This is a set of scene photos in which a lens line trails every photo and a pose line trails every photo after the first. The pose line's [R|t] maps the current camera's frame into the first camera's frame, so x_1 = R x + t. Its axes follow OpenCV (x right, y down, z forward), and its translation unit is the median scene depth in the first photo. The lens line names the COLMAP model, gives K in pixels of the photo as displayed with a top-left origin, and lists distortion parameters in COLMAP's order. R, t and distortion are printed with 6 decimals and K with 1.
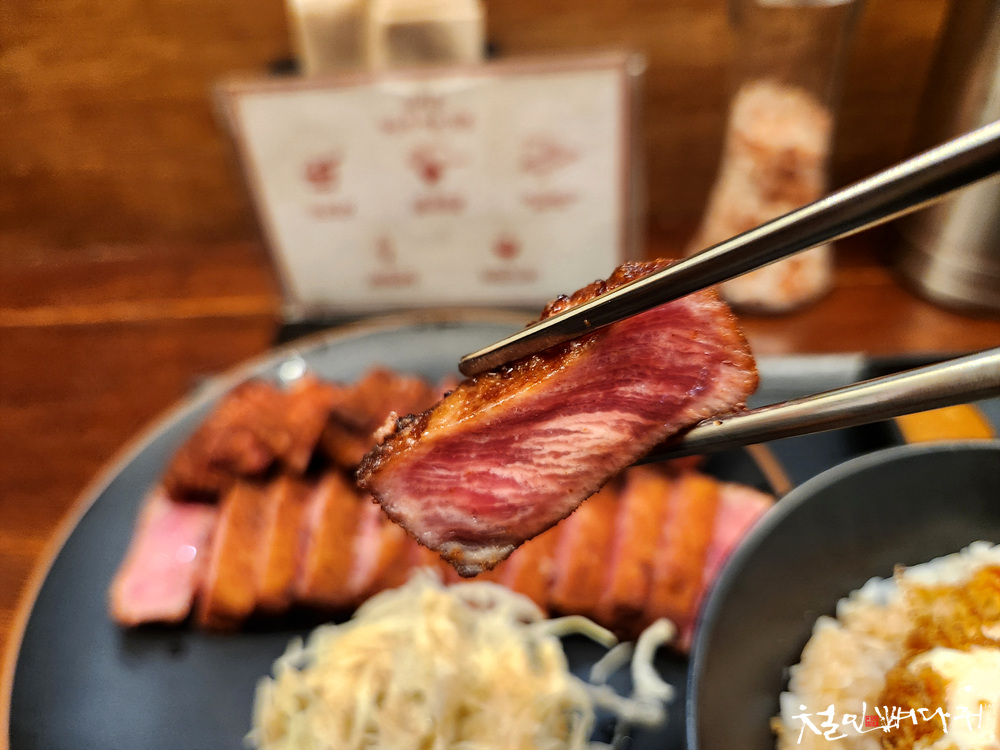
lens RADIAL K [[773.6, 0, 500.0], [0, 773.6, 375.0], [0, 0, 1]] dist [0.000633, 0.005803]
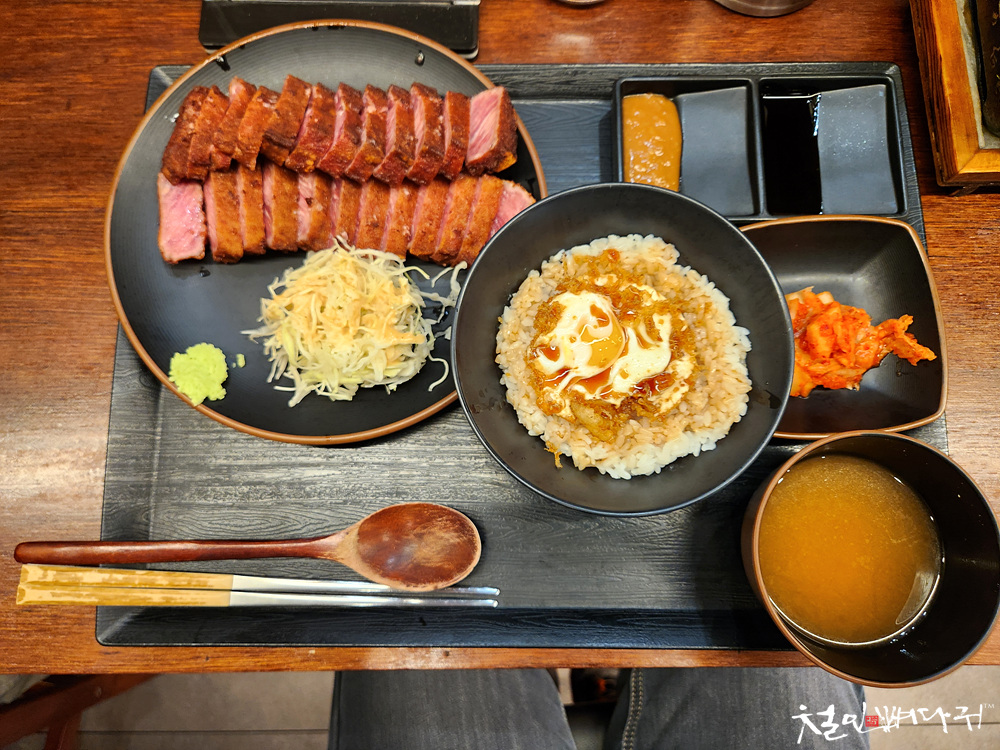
lens RADIAL K [[675.1, 0, 500.0], [0, 675.1, 375.0], [0, 0, 1]] dist [-0.001189, -0.000593]
pose [[0.996681, -0.050633, 0.063749, 0.164020], [-0.000357, 0.780340, 0.625355, -0.481721], [-0.081410, -0.623302, 0.777732, -0.462777]]
